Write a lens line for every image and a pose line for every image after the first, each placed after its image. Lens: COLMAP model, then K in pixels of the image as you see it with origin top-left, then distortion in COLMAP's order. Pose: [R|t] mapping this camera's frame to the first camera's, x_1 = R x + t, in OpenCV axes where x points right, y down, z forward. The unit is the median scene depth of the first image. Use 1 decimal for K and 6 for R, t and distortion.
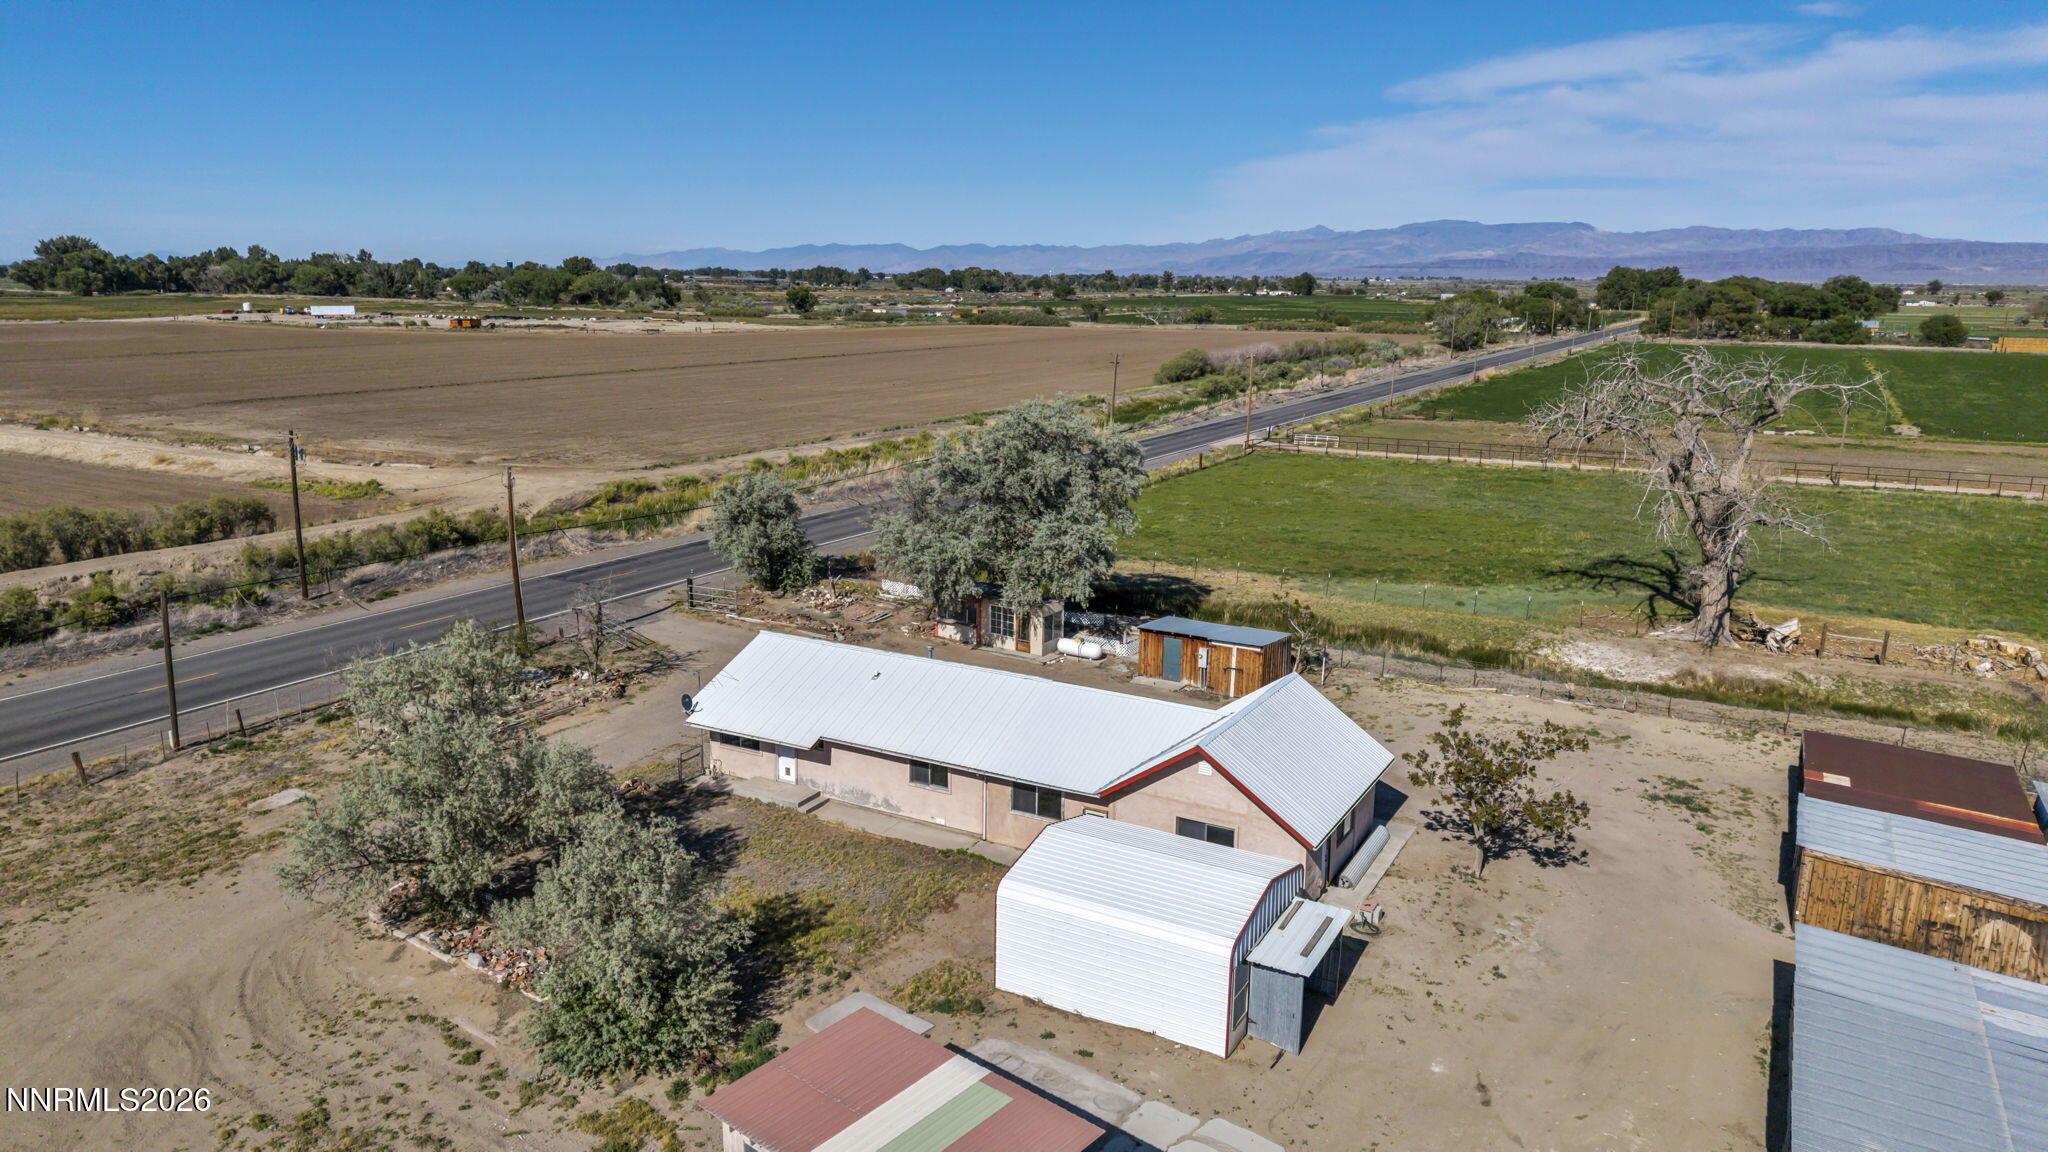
lens RADIAL K [[1361.0, 0, 1024.0], [0, 1361.0, 576.0], [0, 0, 1]] dist [0.051519, -0.074834]
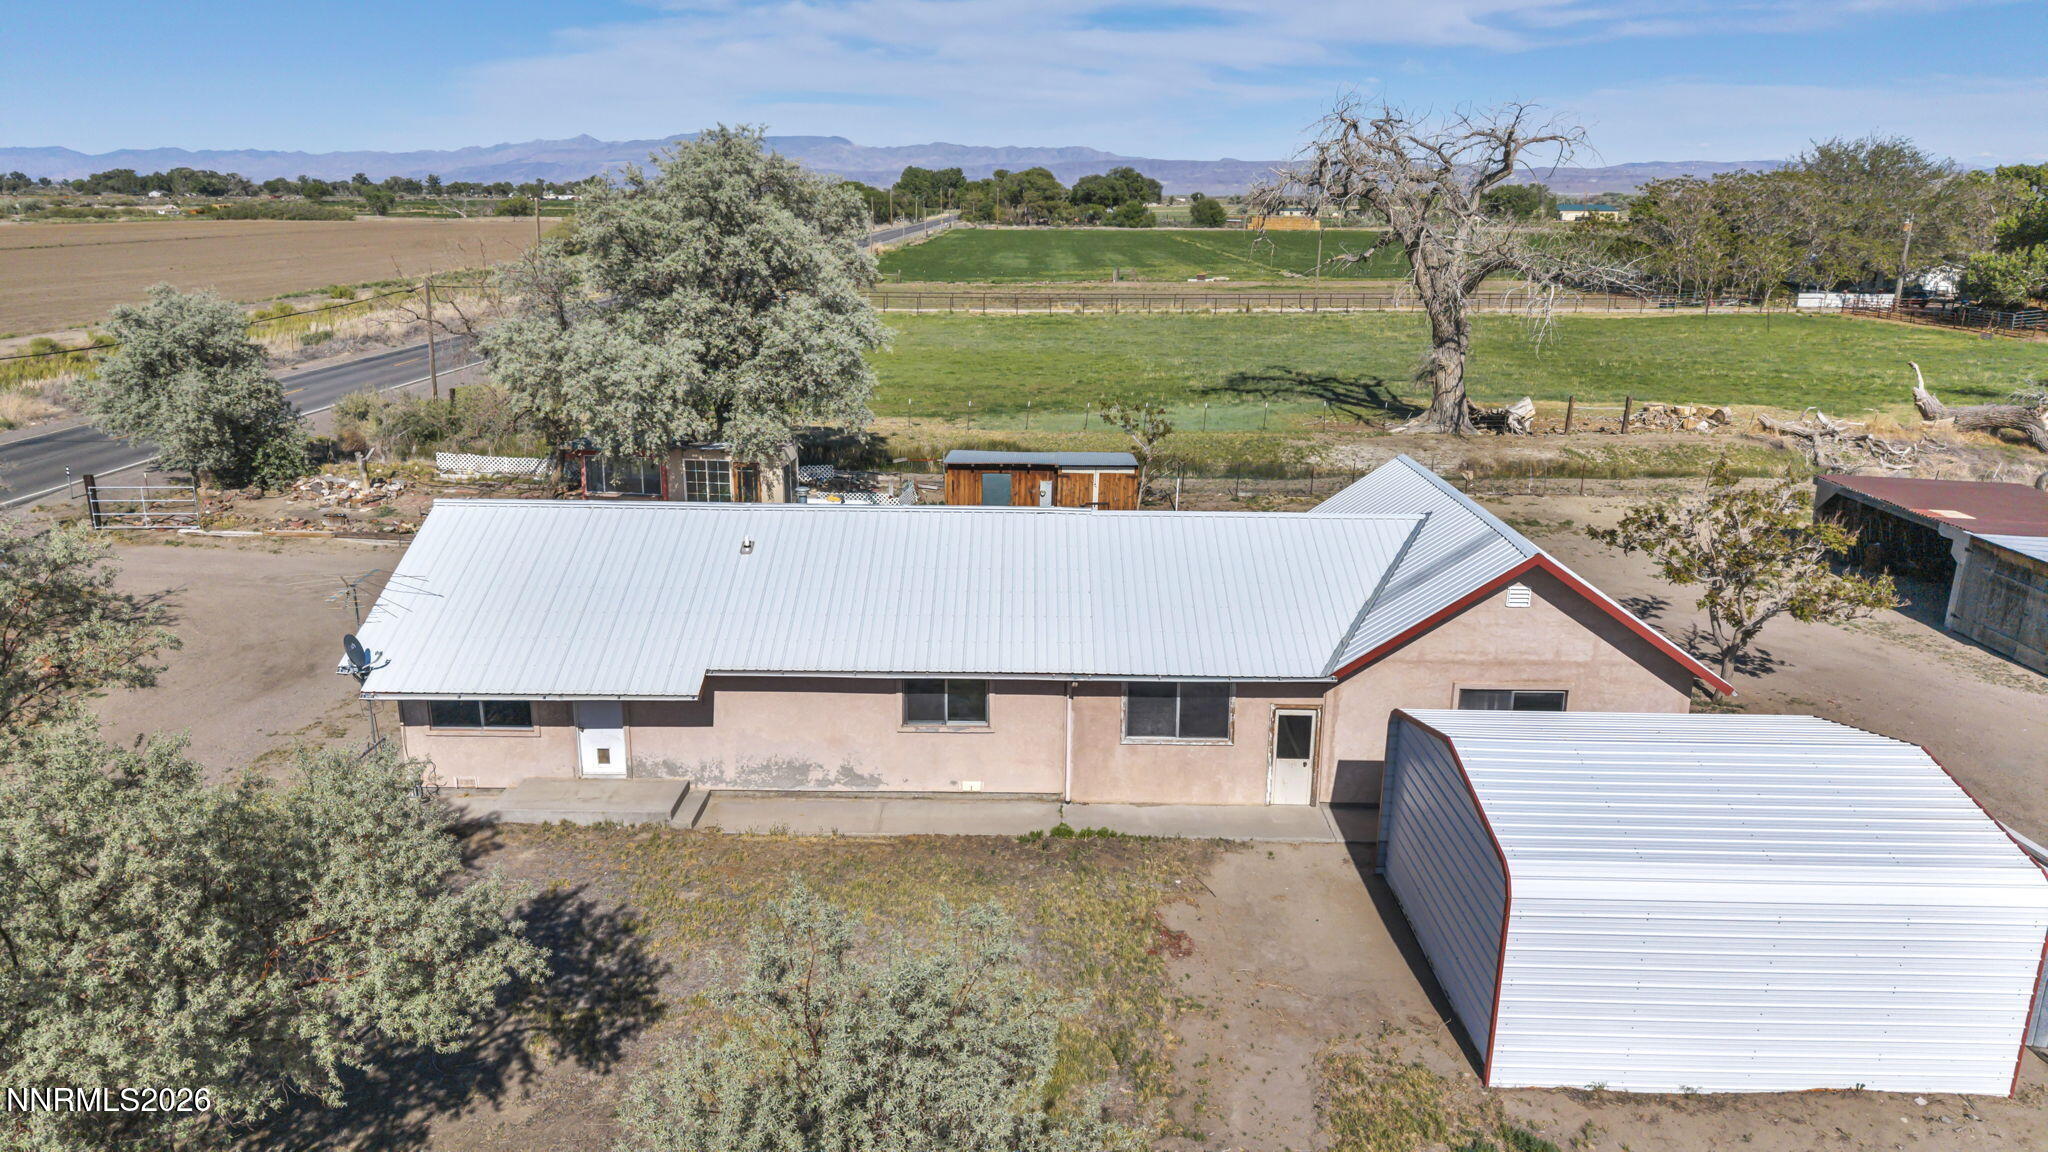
lens RADIAL K [[1361.0, 0, 1024.0], [0, 1361.0, 576.0], [0, 0, 1]] dist [0.051519, -0.074834]
pose [[0.875855, -0.132369, 0.464066, -0.201615], [0.104239, 0.990837, 0.085888, 0.039334], [-0.471183, -0.026852, 0.881627, 0.375612]]
